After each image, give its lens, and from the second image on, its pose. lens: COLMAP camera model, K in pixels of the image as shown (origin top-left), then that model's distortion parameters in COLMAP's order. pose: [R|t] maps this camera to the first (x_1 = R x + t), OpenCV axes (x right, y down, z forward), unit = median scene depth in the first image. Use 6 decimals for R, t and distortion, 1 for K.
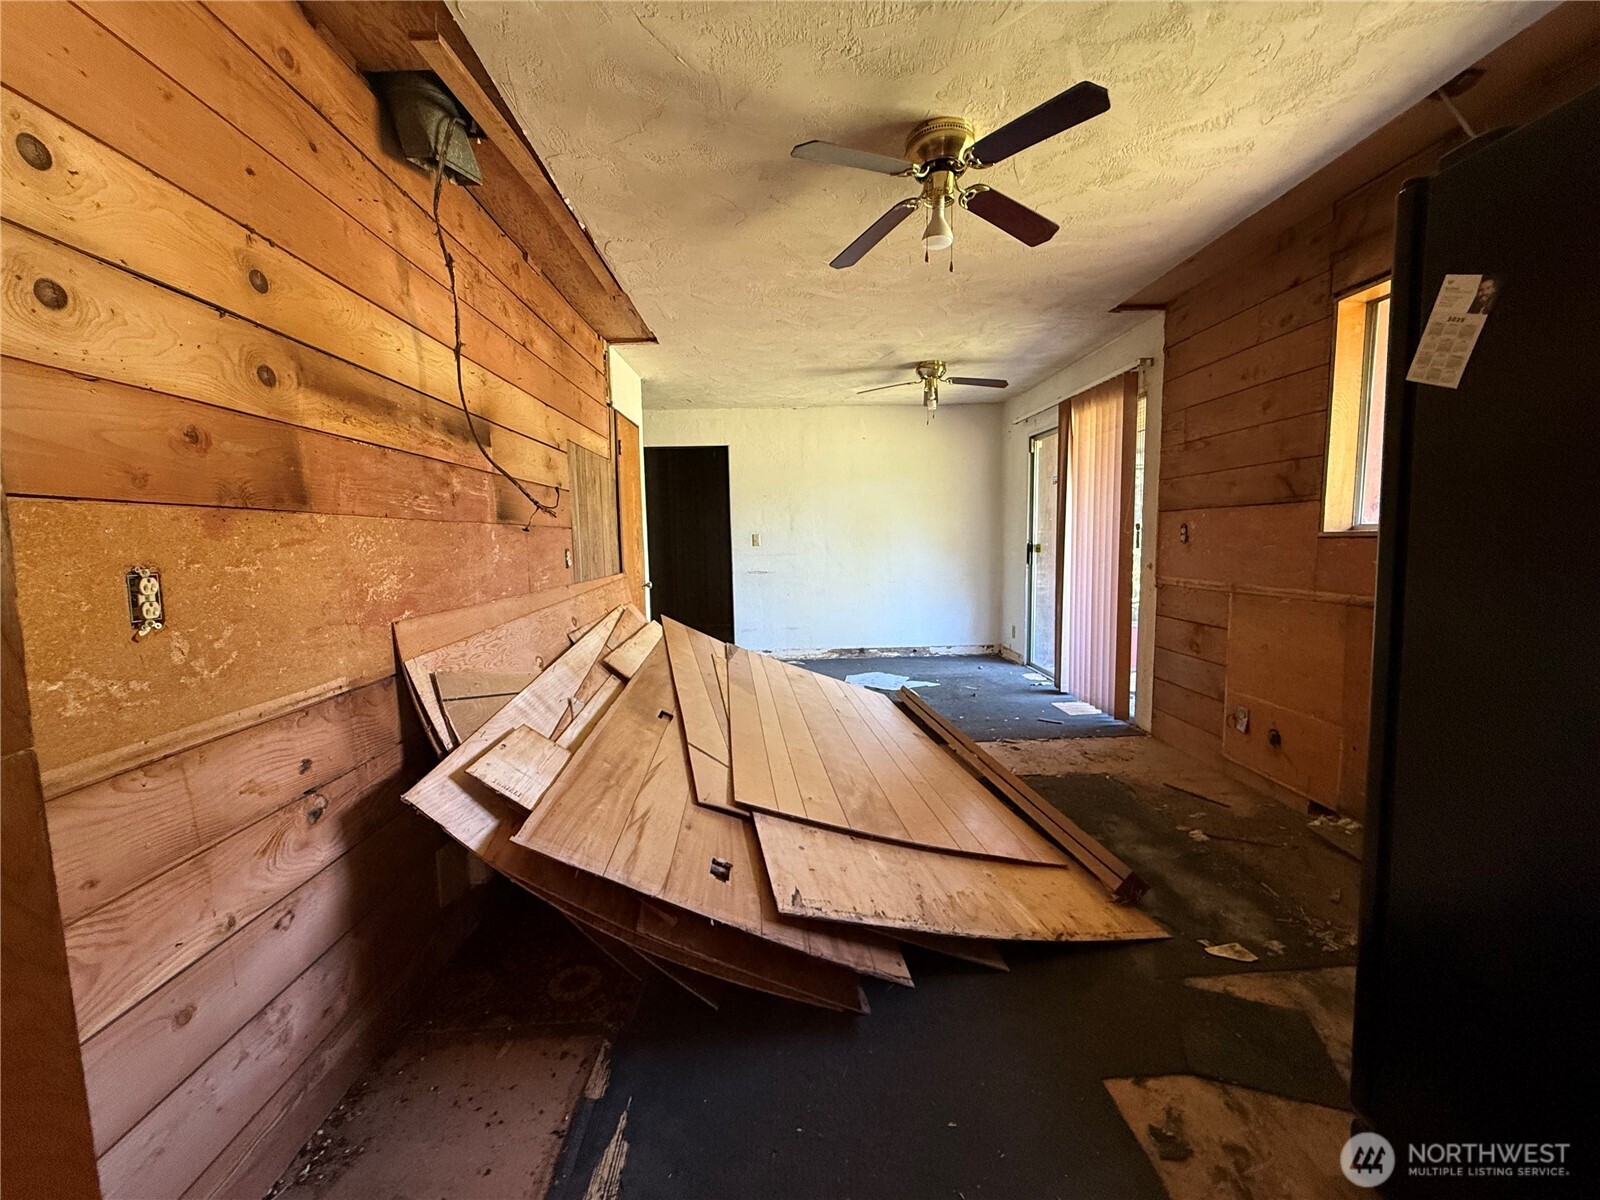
lens RADIAL K [[639.2, 0, 798.7], [0, 639.2, 601.6], [0, 0, 1]] dist [0.000124, -0.000156]
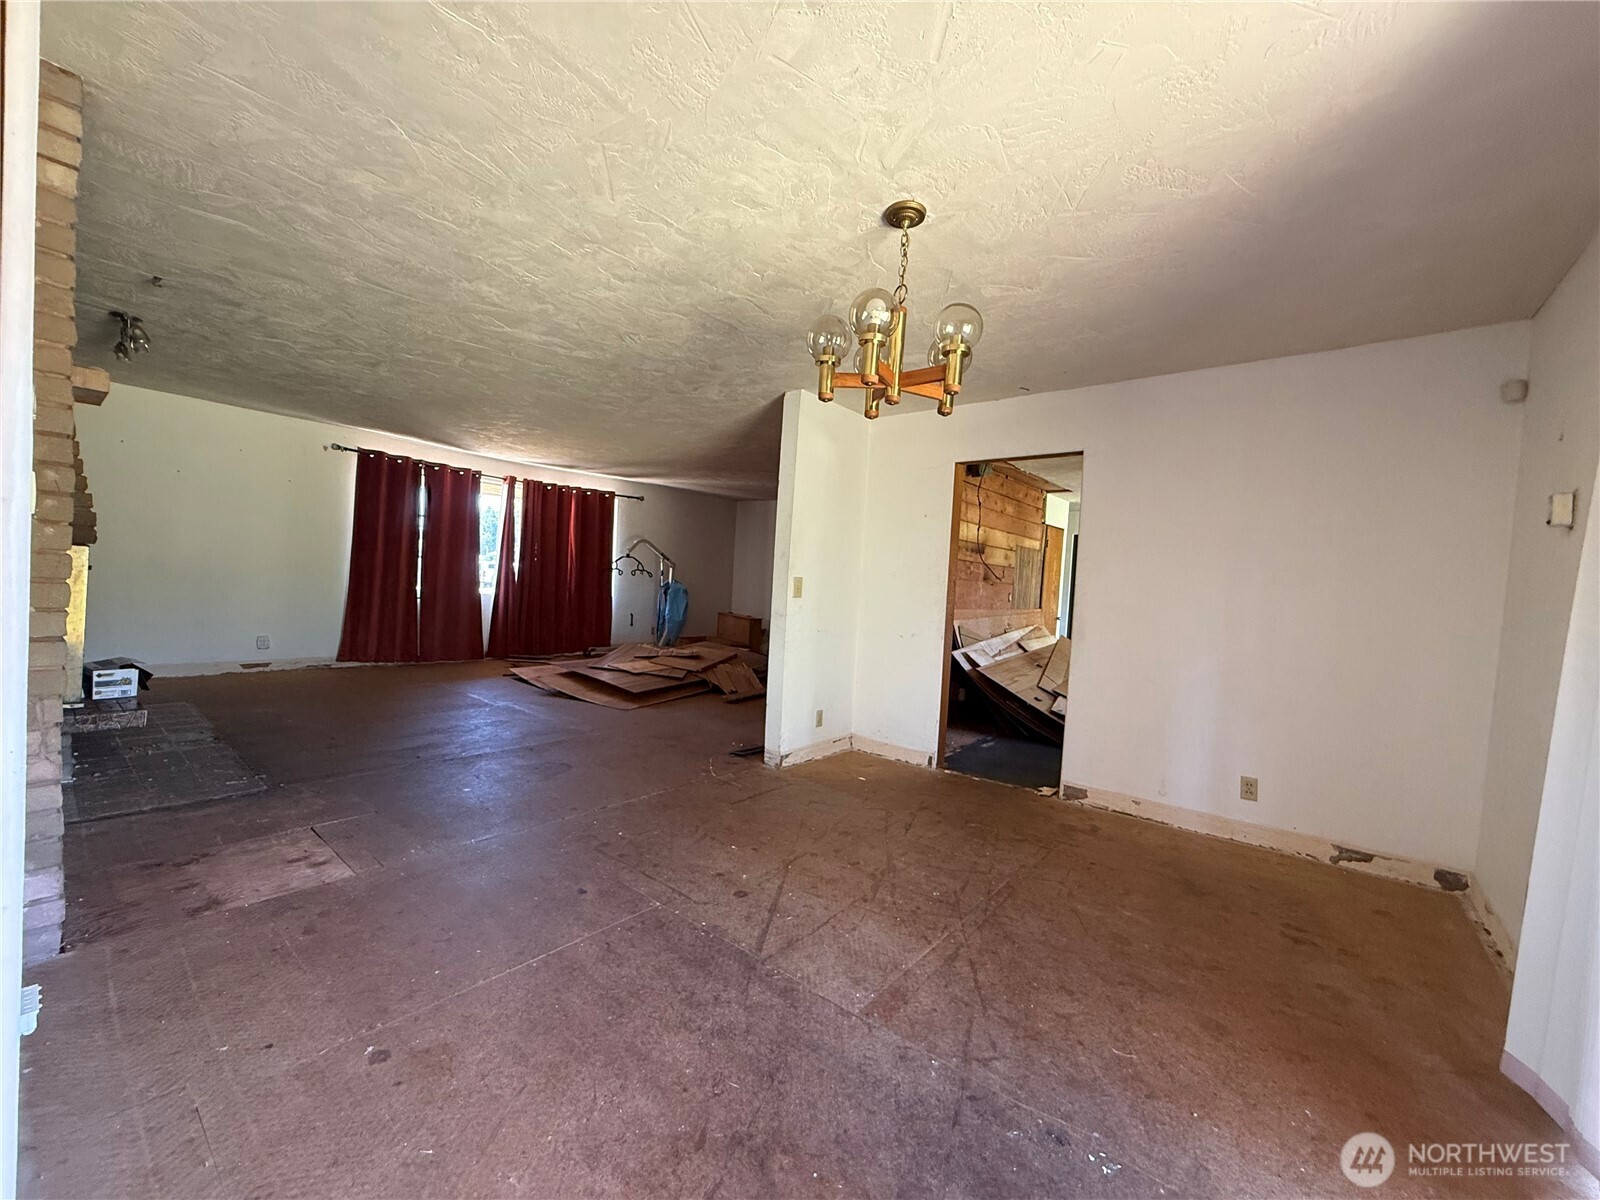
lens RADIAL K [[639.2, 0, 798.7], [0, 639.2, 596.7], [0, 0, 1]] dist [0.000124, -0.000156]
pose [[0.754557, 0.083586, -0.650890, 0.661302], [-0.139497, 0.989617, -0.034631, 0.136461], [0.641237, 0.116928, 0.758382, -1.445219]]
